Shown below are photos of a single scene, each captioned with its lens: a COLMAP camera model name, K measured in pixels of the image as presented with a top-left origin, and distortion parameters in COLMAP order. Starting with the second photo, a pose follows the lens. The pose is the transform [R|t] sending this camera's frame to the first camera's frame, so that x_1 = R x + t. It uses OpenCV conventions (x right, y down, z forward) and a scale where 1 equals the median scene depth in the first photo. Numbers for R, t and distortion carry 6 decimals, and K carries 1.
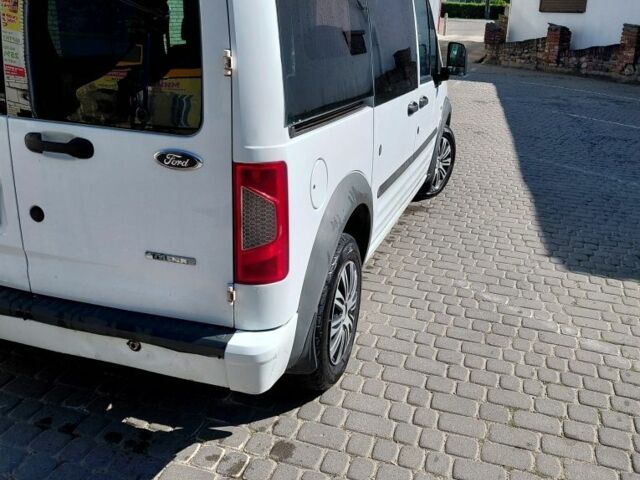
lens RADIAL K [[647.9, 0, 320.0], [0, 647.9, 240.0], [0, 0, 1]] dist [0.134322, -0.335685]
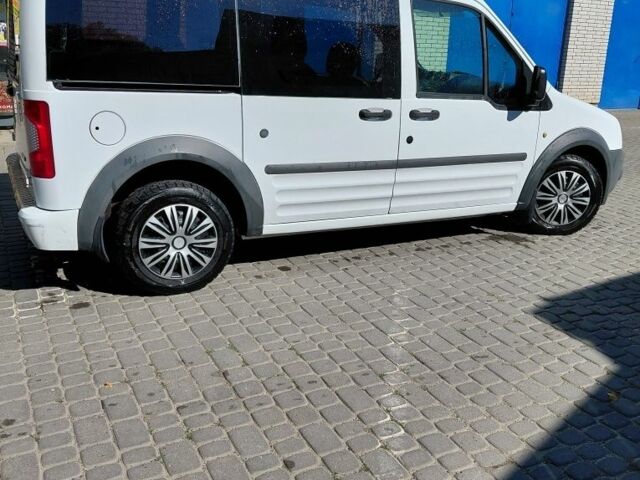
lens RADIAL K [[647.9, 0, 320.0], [0, 647.9, 240.0], [0, 0, 1]] dist [0.134322, -0.335685]
pose [[0.696158, 0.199907, -0.689493, 1.203939], [-0.251294, 0.967540, 0.026799, -0.001423], [0.672469, 0.154610, 0.723796, 0.234859]]
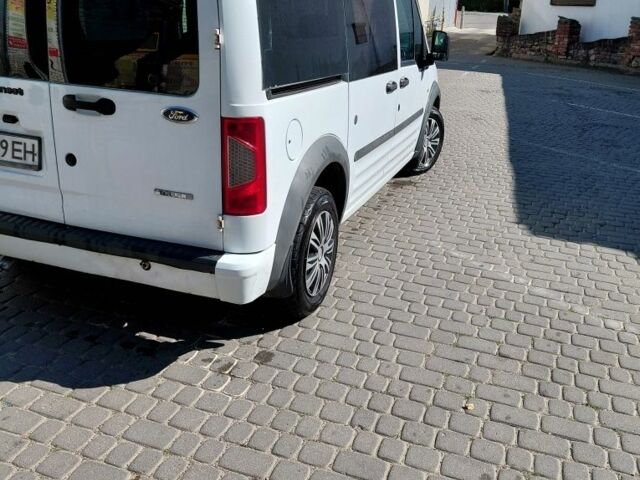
lens RADIAL K [[650.9, 0, 316.1], [0, 650.9, 237.7], [0, 0, 1]] dist [0.120927, -0.293416]
pose [[0.999312, 0.014980, -0.033930, 0.072700], [-0.014804, 0.999876, 0.005439, 0.079101], [0.034007, -0.004932, 0.999409, -0.210149]]
